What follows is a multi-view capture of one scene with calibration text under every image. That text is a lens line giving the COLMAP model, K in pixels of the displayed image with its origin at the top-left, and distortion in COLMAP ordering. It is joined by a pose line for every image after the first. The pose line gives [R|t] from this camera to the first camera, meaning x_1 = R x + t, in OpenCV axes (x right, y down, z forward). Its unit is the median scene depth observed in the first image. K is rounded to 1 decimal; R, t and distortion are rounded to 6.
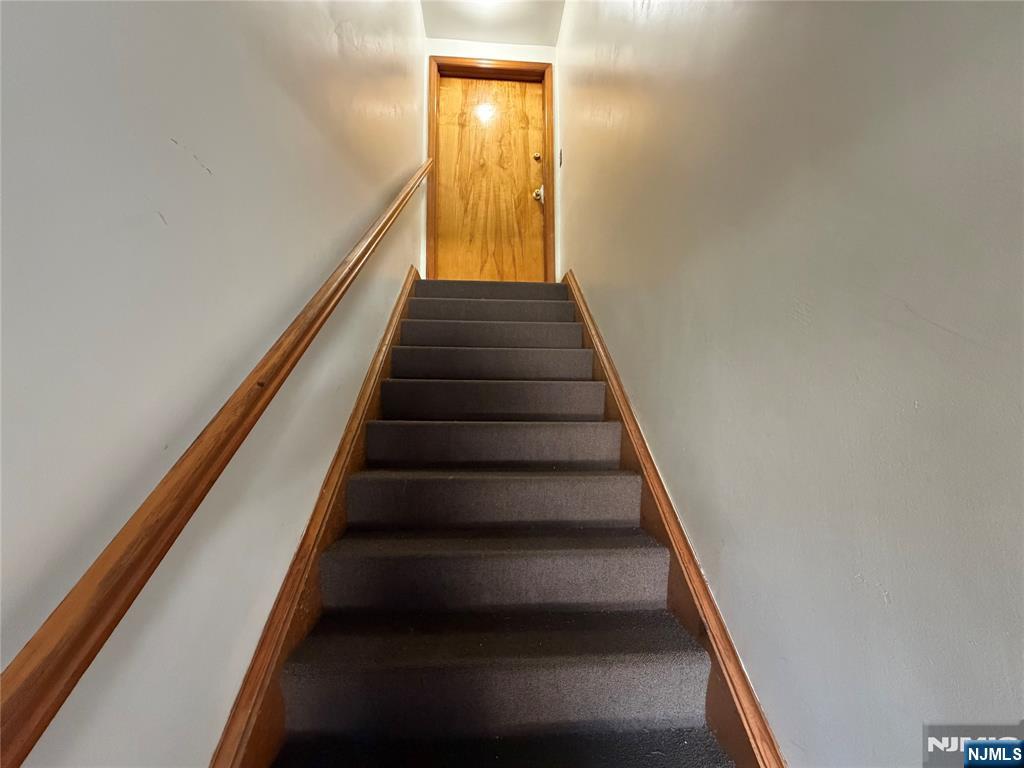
lens RADIAL K [[409.2, 0, 512.2], [0, 409.2, 385.1], [0, 0, 1]] dist [0.001789, -0.000636]
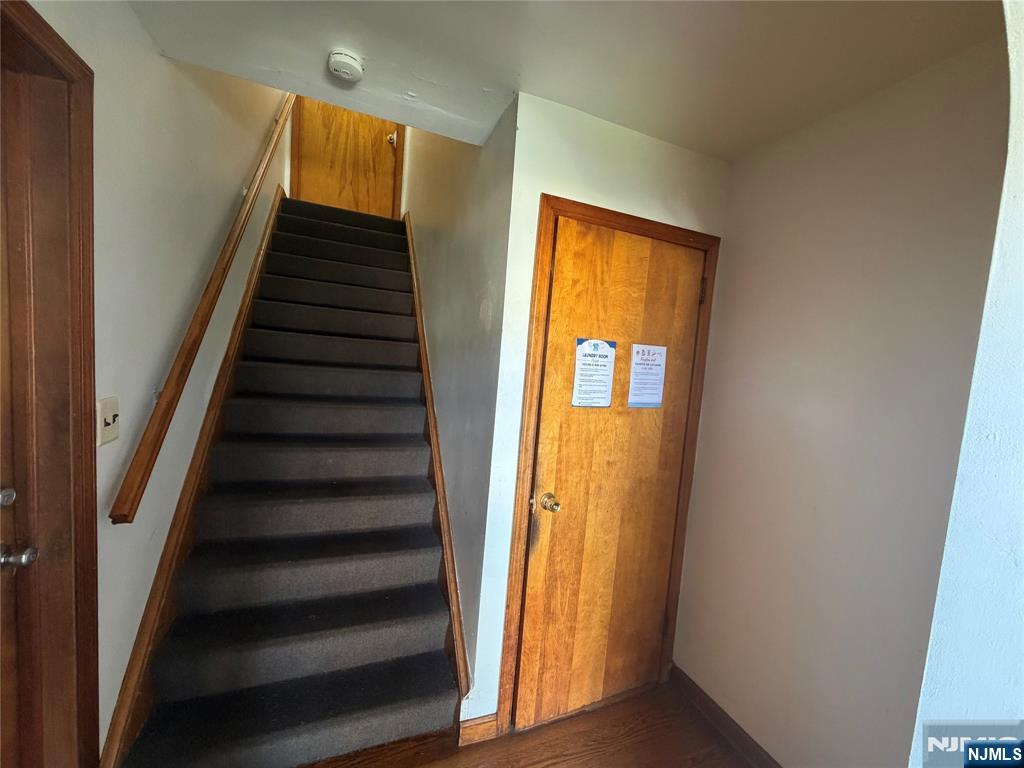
lens RADIAL K [[409.2, 0, 507.9], [0, 409.2, 387.2], [0, 0, 1]] dist [0.001789, -0.000636]
pose [[0.949453, 0.053745, 0.309273, 0.055193], [-0.111658, 0.978622, 0.172720, 0.017319], [-0.293378, -0.198522, 0.935157, -0.415329]]
